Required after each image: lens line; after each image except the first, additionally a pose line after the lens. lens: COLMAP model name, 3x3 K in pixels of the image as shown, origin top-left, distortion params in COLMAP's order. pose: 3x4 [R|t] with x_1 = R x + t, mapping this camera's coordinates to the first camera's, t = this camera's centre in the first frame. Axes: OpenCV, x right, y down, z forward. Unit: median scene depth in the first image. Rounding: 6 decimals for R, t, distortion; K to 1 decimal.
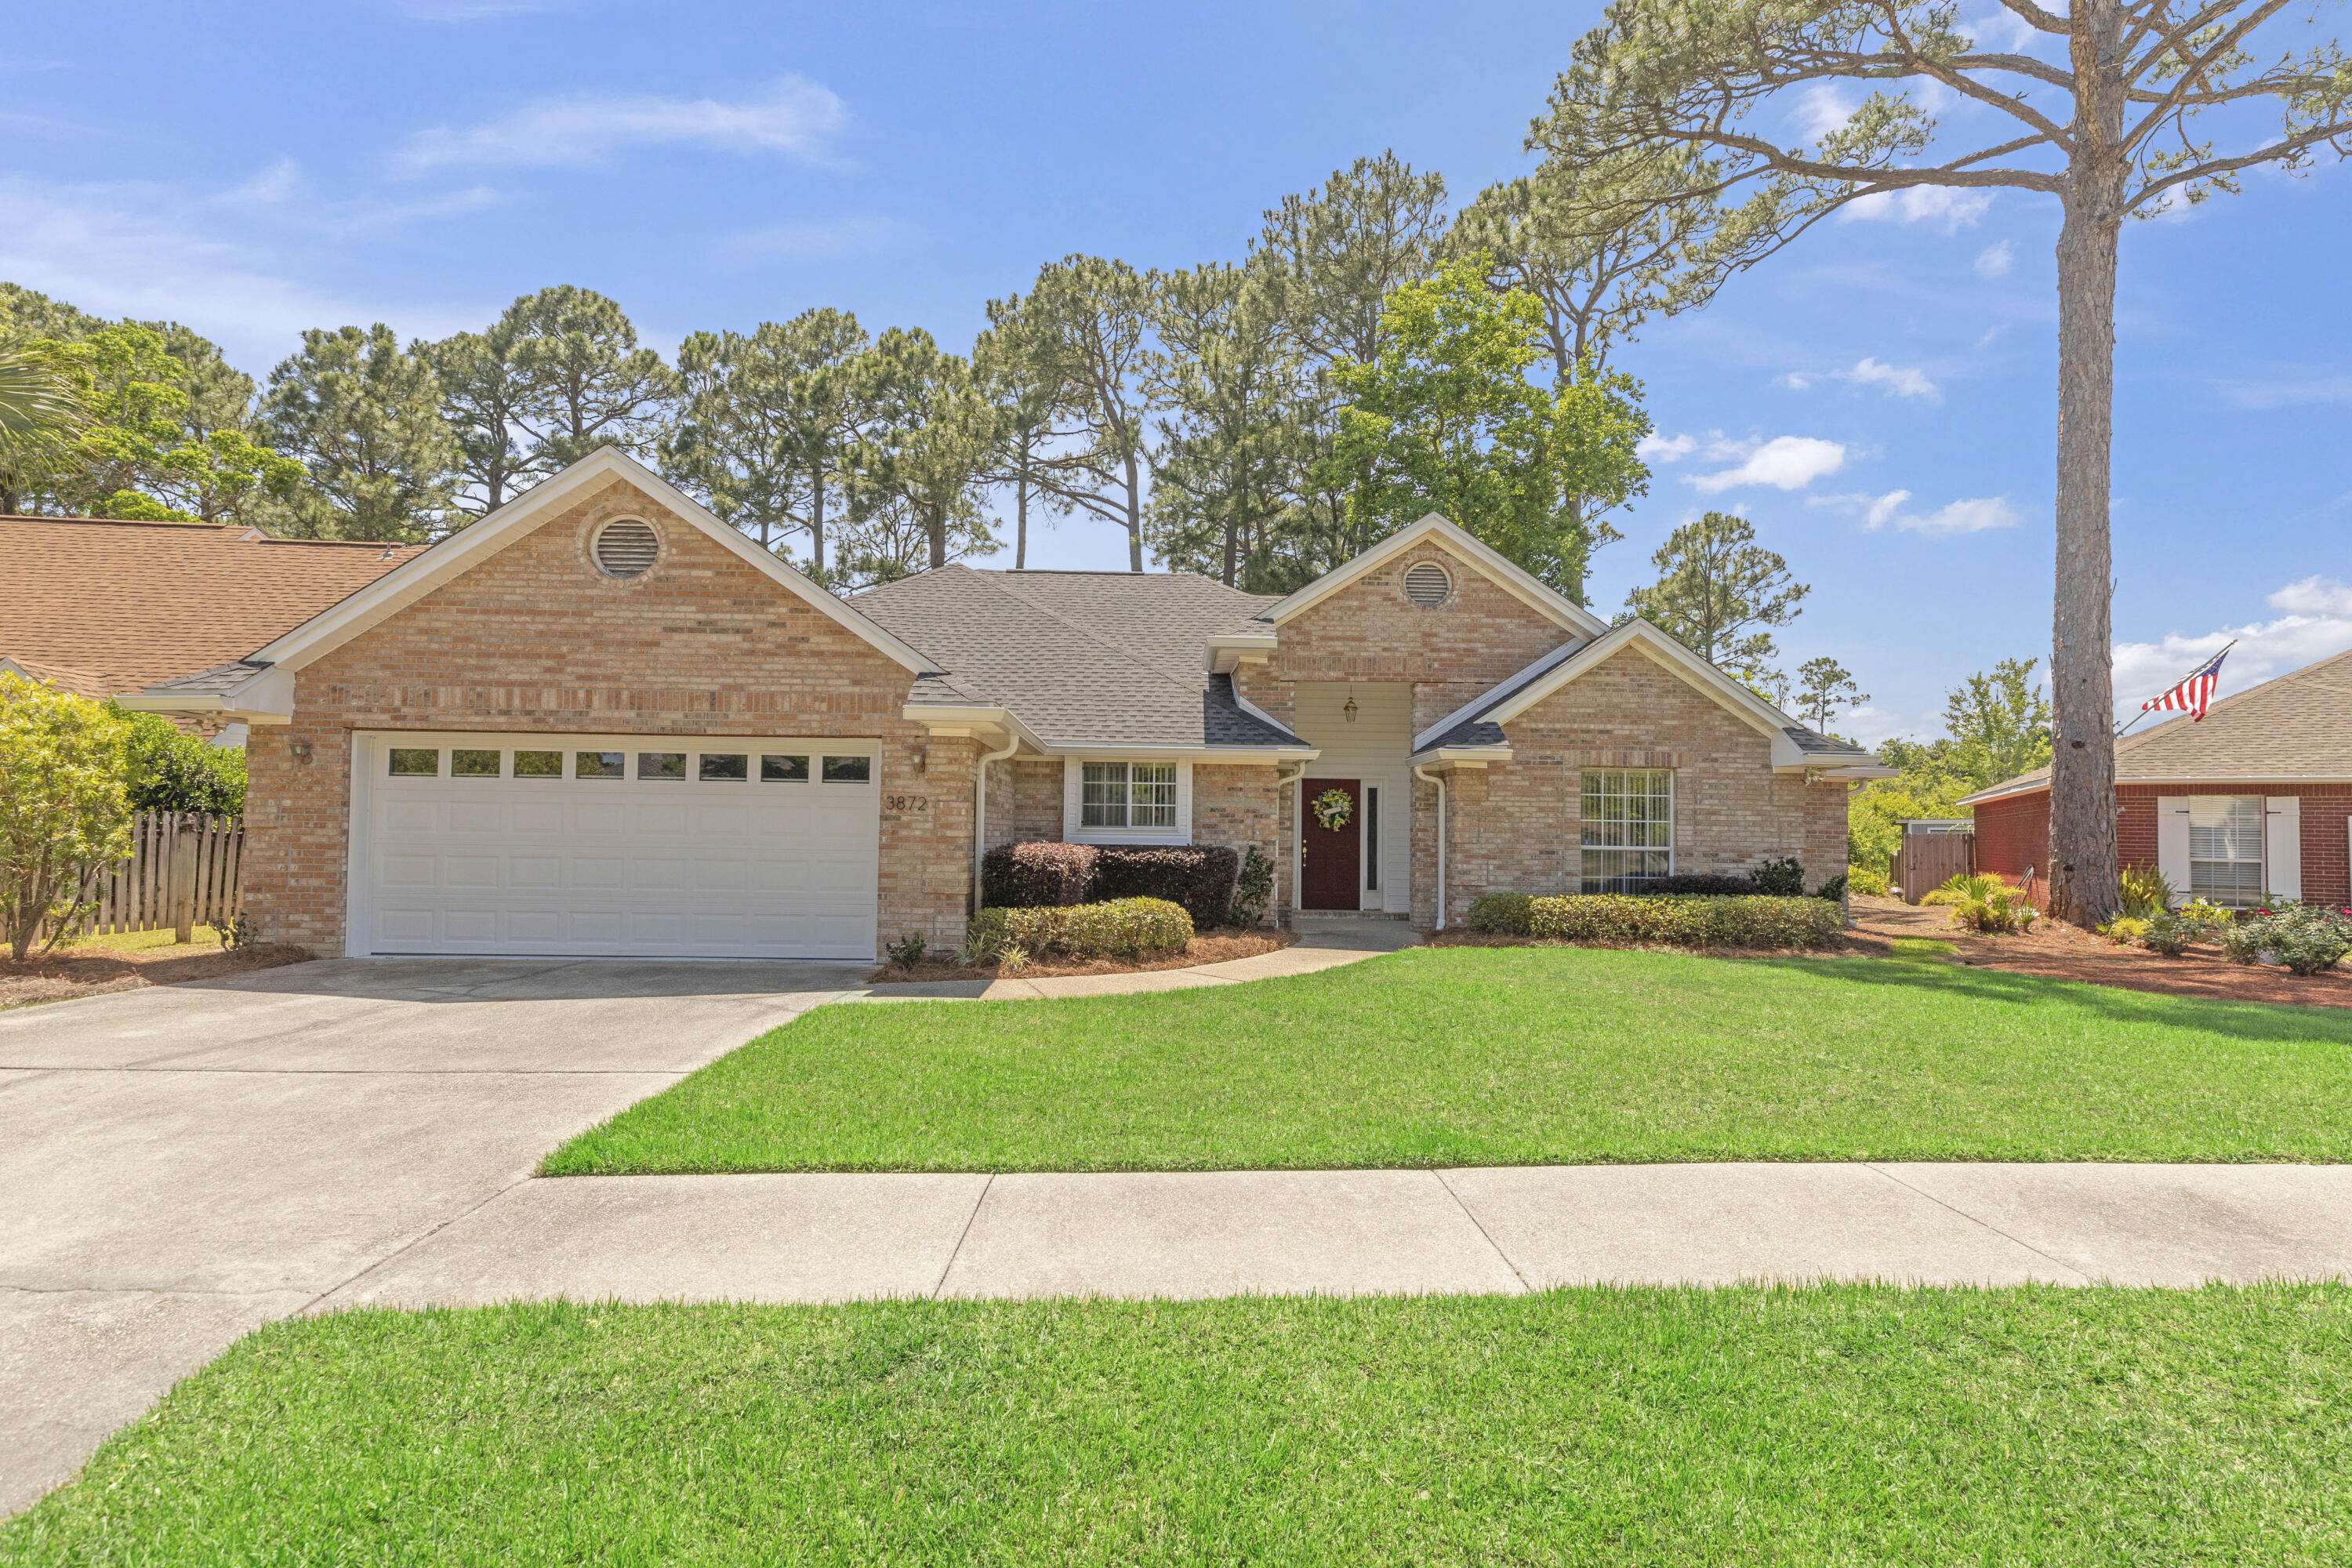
lens RADIAL K [[1092.9, 0, 1186.5], [0, 1092.9, 799.9], [0, 0, 1]] dist [0.003283, 0.000155]
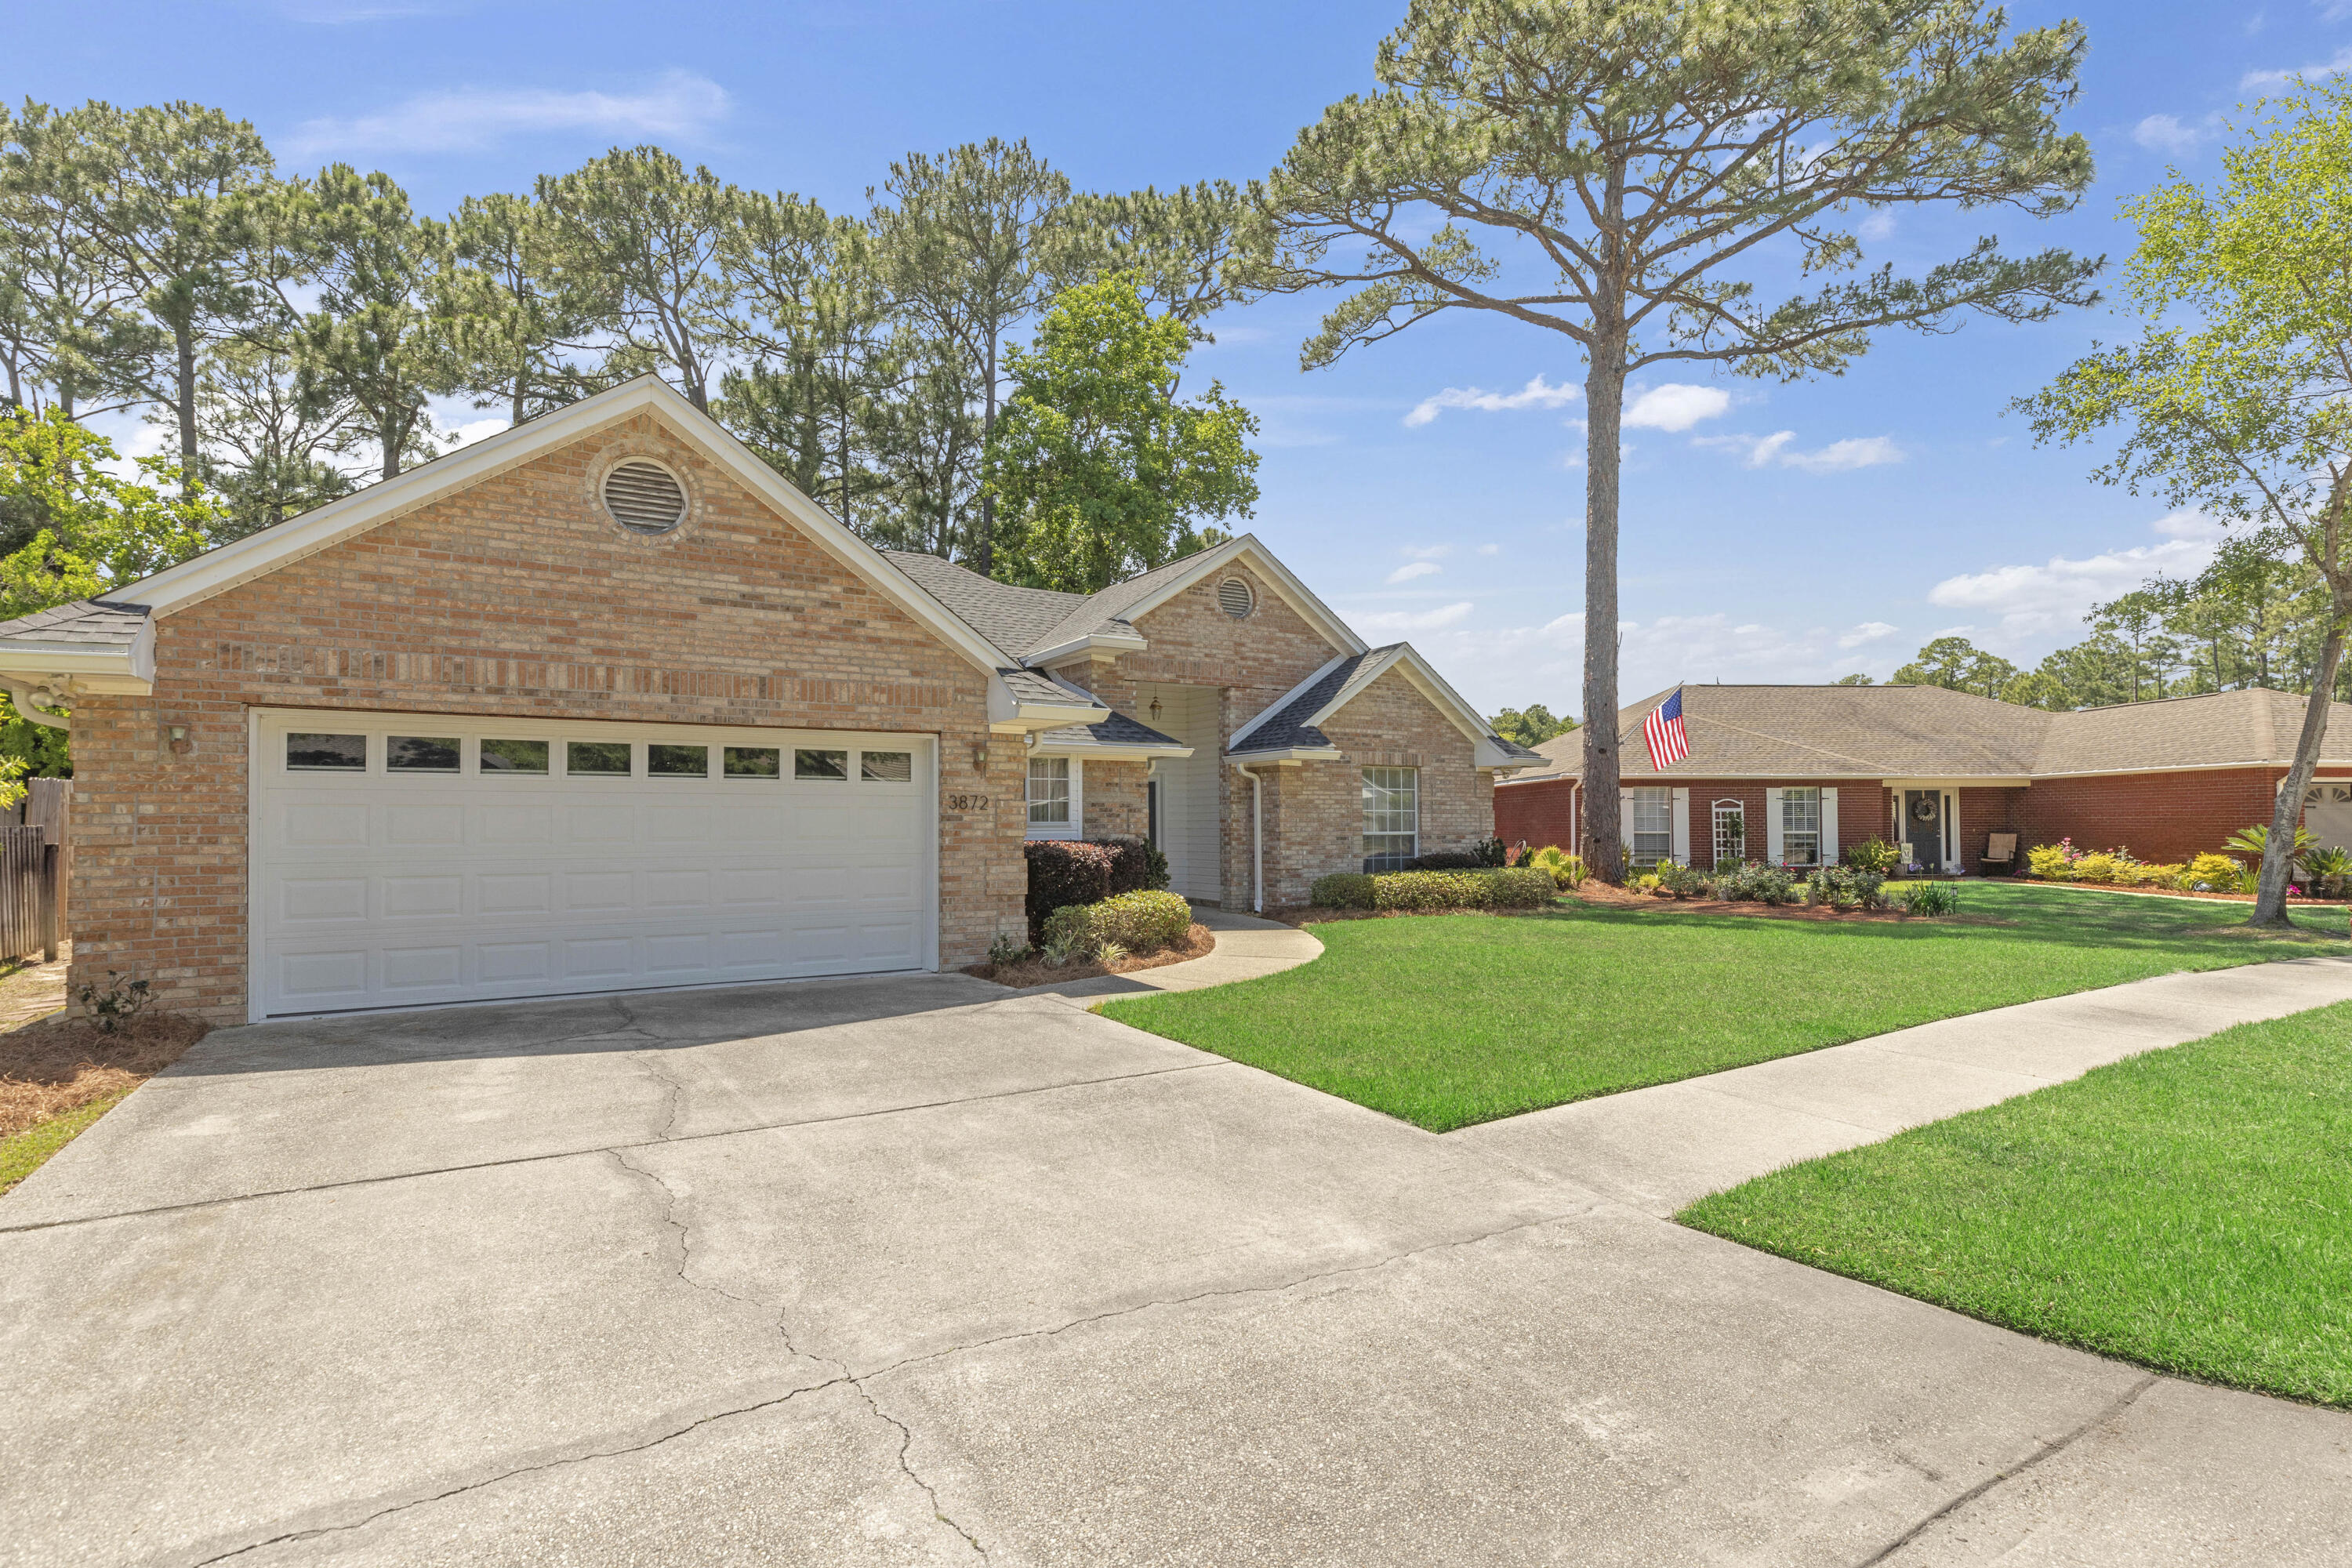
lens RADIAL K [[1159.5, 0, 1179.2], [0, 1159.5, 798.9], [0, 0, 1]] dist [0.005976, 0.000651]
pose [[0.858331, -0.006107, 0.513061, -0.620654], [0.000170, 0.999932, 0.011618, -0.011805], [-0.513097, -0.009885, 0.858274, 0.033434]]
